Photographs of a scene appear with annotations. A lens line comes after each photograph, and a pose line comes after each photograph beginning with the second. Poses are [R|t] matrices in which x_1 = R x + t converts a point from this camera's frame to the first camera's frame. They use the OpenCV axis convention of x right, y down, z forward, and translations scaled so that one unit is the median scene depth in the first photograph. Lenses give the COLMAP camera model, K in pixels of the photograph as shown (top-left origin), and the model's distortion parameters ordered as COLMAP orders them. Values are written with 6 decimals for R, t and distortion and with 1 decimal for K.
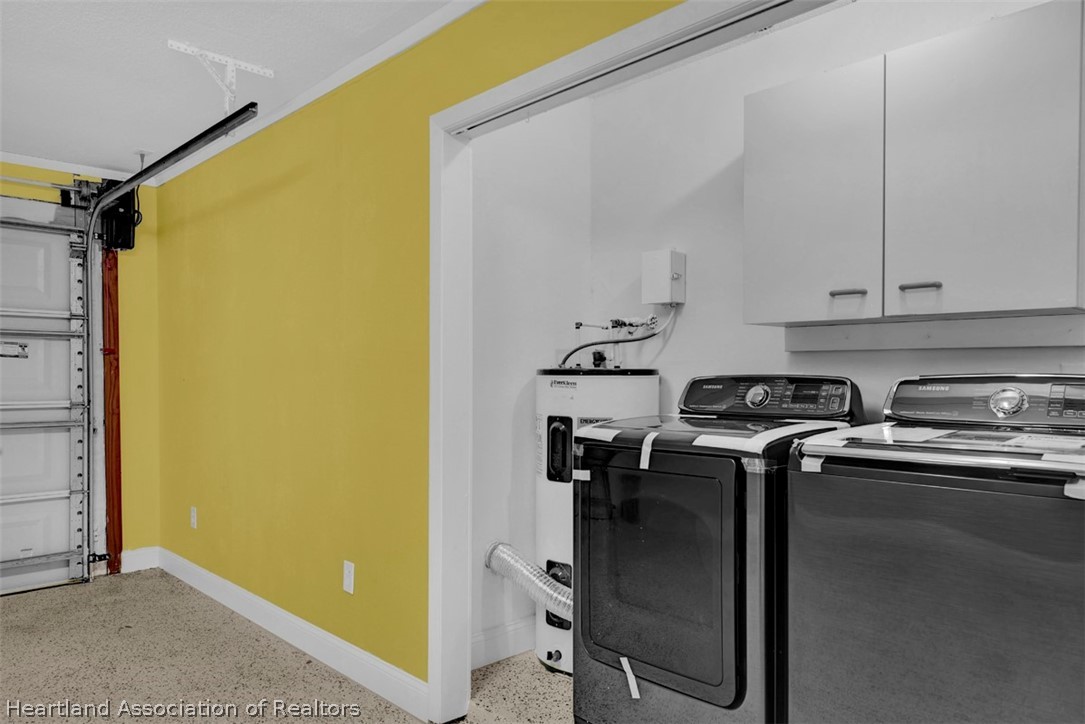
lens RADIAL K [[727.1, 0, 539.5], [0, 727.1, 369.7], [0, 0, 1]] dist [0.002899, 0.004107]
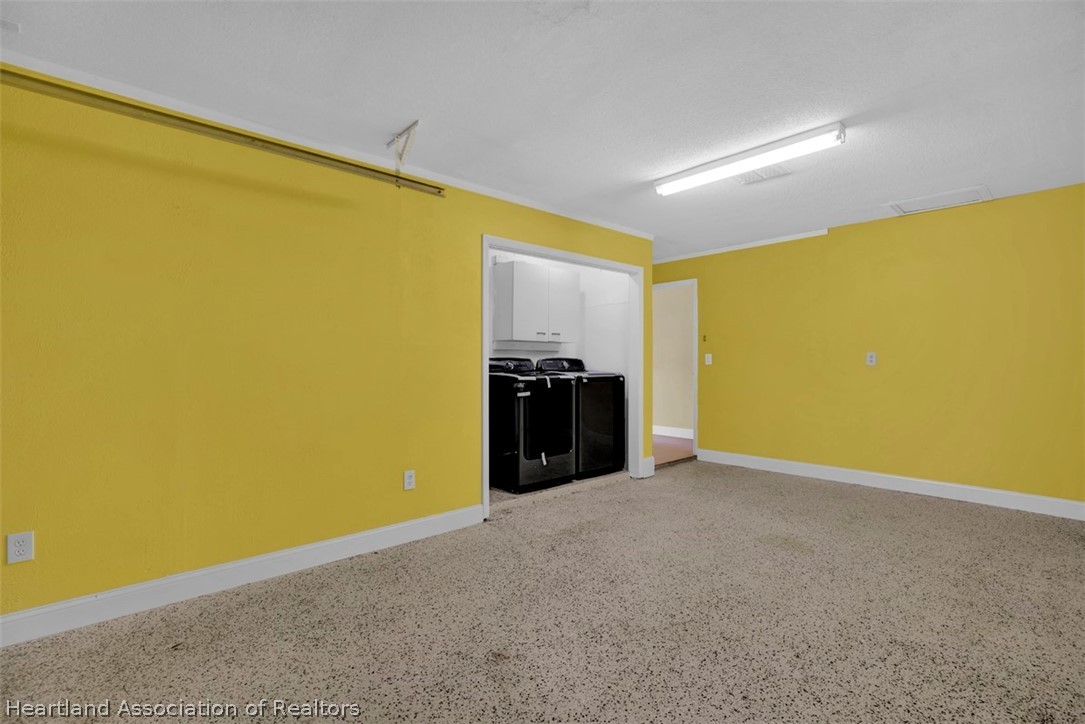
lens RADIAL K [[496.0, 0, 551.5], [0, 496.0, 365.6], [0, 0, 1]] dist [-0.052424, 0.016423]
pose [[0.012669, -0.004563, 0.999909, -0.912767], [-0.005676, 0.999973, 0.004635, 0.015971], [-0.999904, -0.005734, 0.012643, 0.454339]]
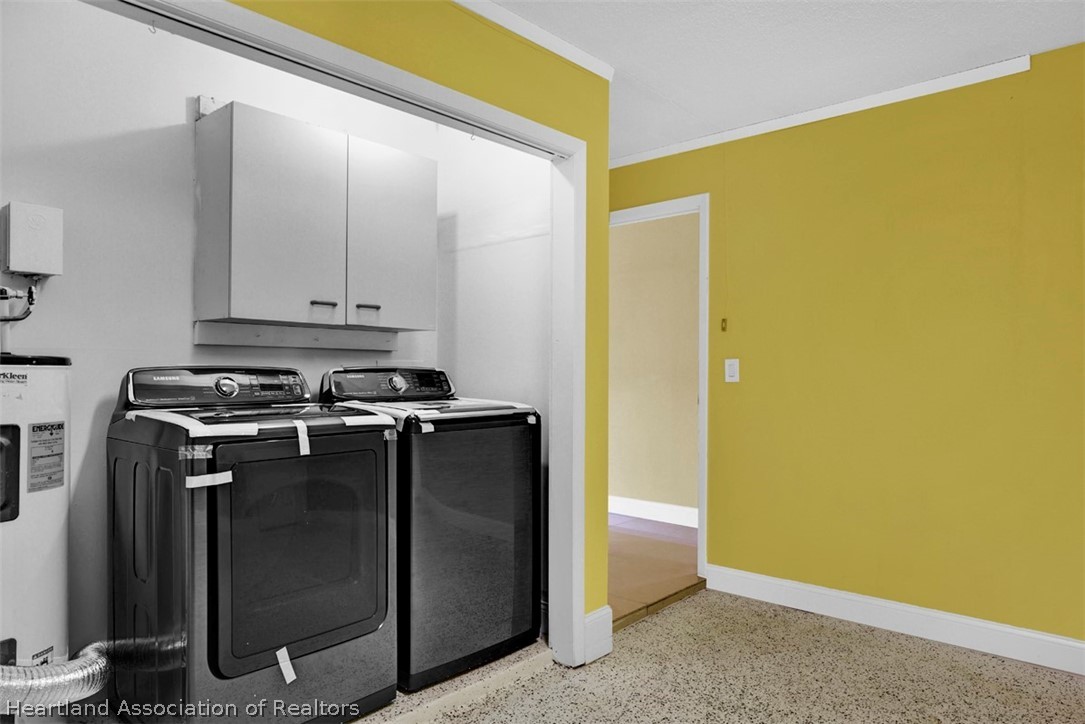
lens RADIAL K [[695.3, 0, 541.9], [0, 695.3, 374.2], [0, 0, 1]] dist [-0.004221, -0.001280]
pose [[-0.075871, -0.005480, 0.997103, -0.414538], [-0.010206, 0.999937, 0.004719, 0.005434], [-0.997065, -0.009818, -0.075922, 0.346945]]
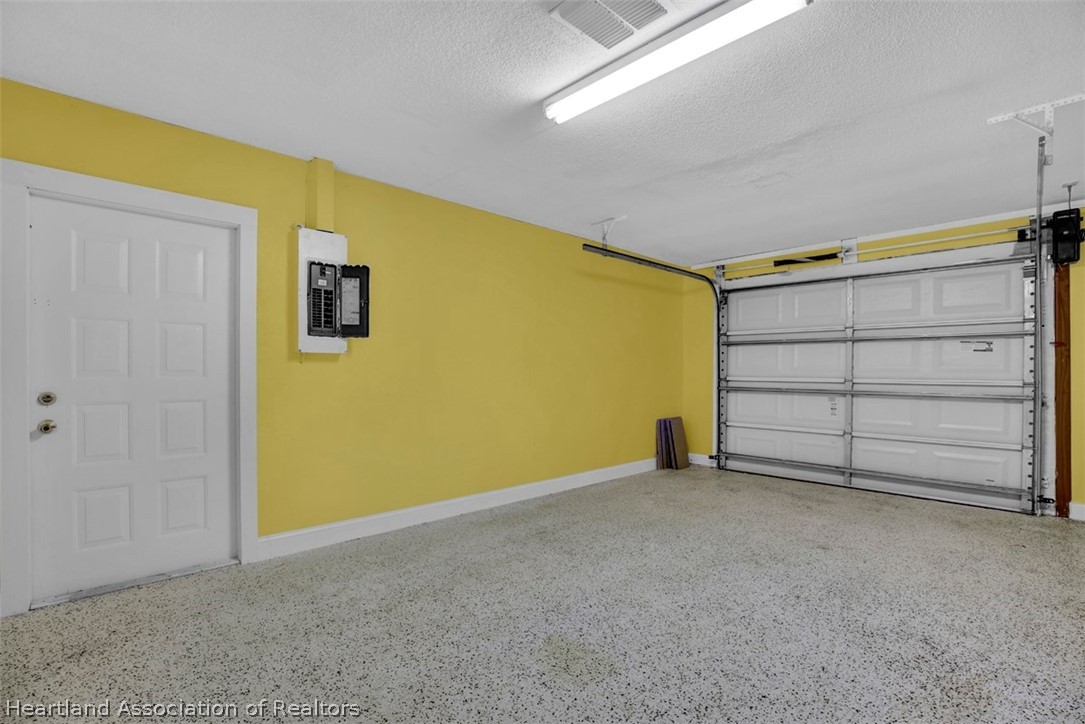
lens RADIAL K [[496.0, 0, 551.5], [0, 496.0, 365.6], [0, 0, 1]] dist [-0.052424, 0.016423]
pose [[0.015787, -0.011375, -0.999811, 0.254022], [0.005755, 0.999920, -0.011285, 0.018398], [0.999859, -0.005576, 0.015851, 0.090971]]
